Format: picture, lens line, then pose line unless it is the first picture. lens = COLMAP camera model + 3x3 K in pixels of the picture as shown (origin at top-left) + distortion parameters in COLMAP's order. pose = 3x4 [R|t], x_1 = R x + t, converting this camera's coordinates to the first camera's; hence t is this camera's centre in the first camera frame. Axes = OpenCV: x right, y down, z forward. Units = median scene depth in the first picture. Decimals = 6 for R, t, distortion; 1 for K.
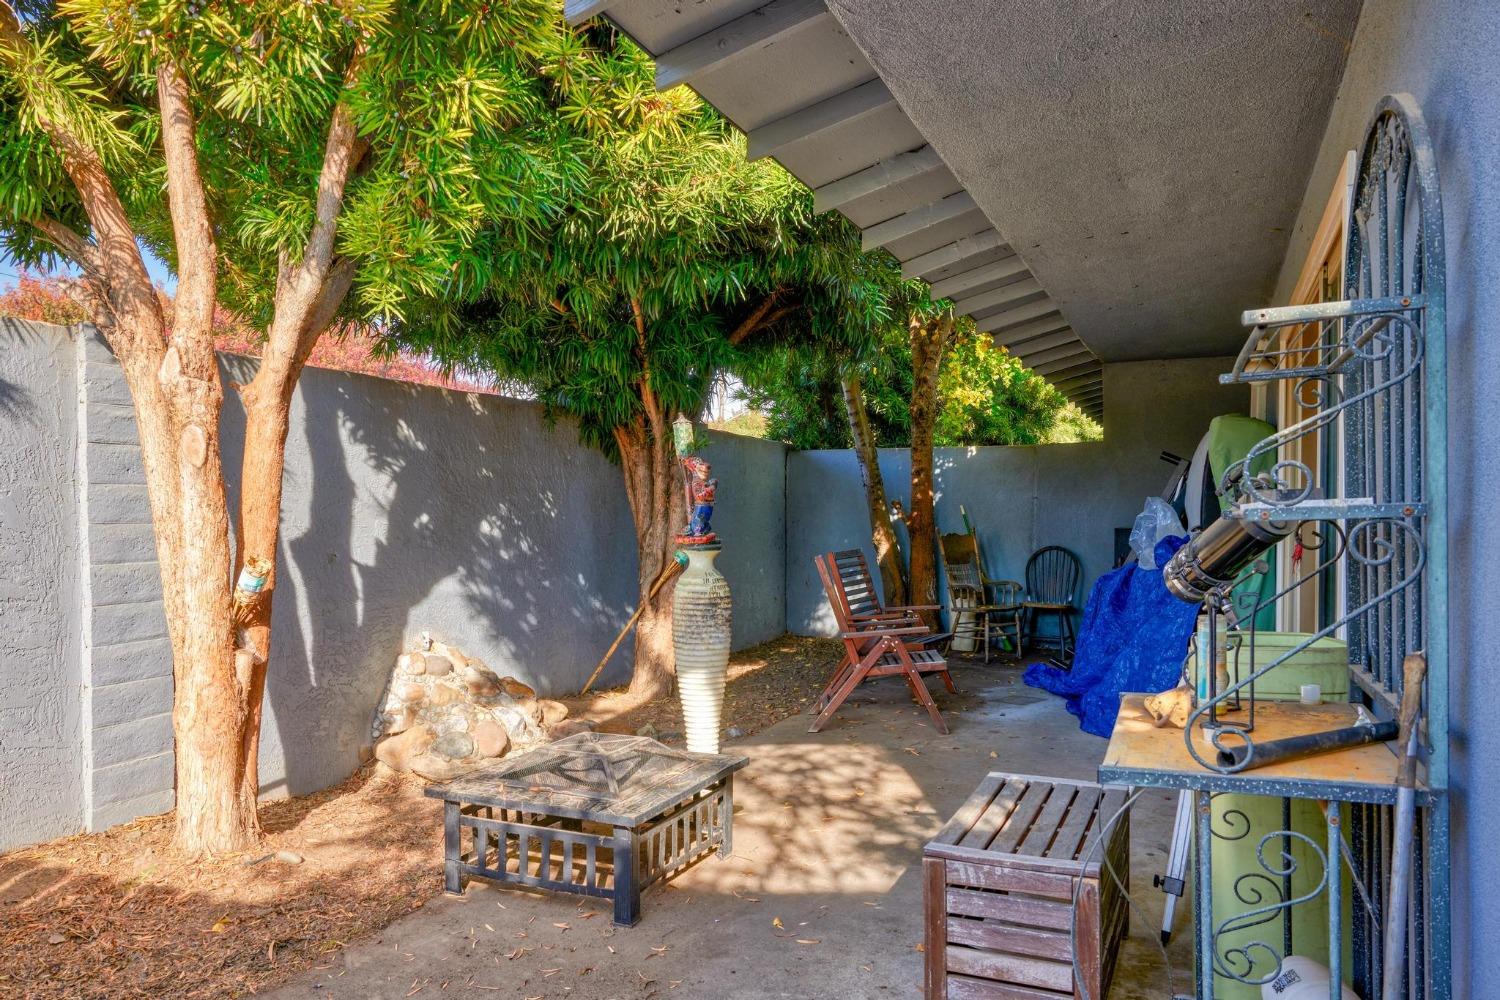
lens RADIAL K [[1041.4, 0, 743.3], [0, 1041.4, 507.0], [0, 0, 1]] dist [-0.059500, 0.000294]
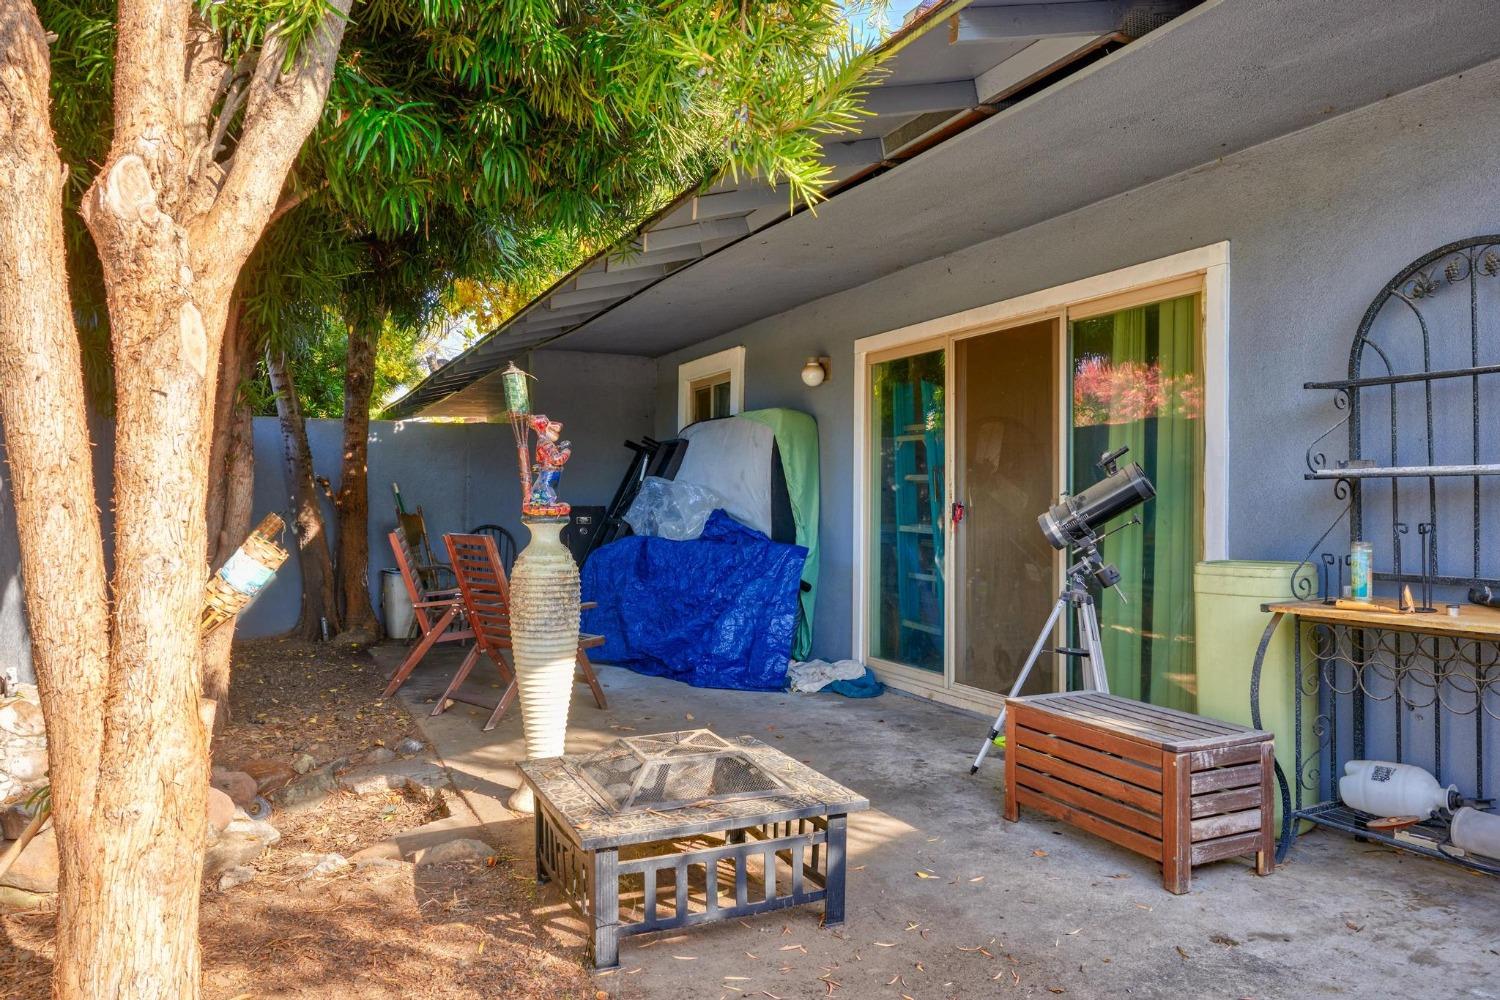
lens RADIAL K [[1041.4, 0, 742.9], [0, 1041.4, 489.6], [0, 0, 1]] dist [-0.059500, 0.000294]
pose [[0.665734, 0.007948, 0.746147, -0.590318], [-0.004529, 0.999968, -0.006610, 0.019302], [-0.746176, 0.001021, 0.665748, 0.314391]]
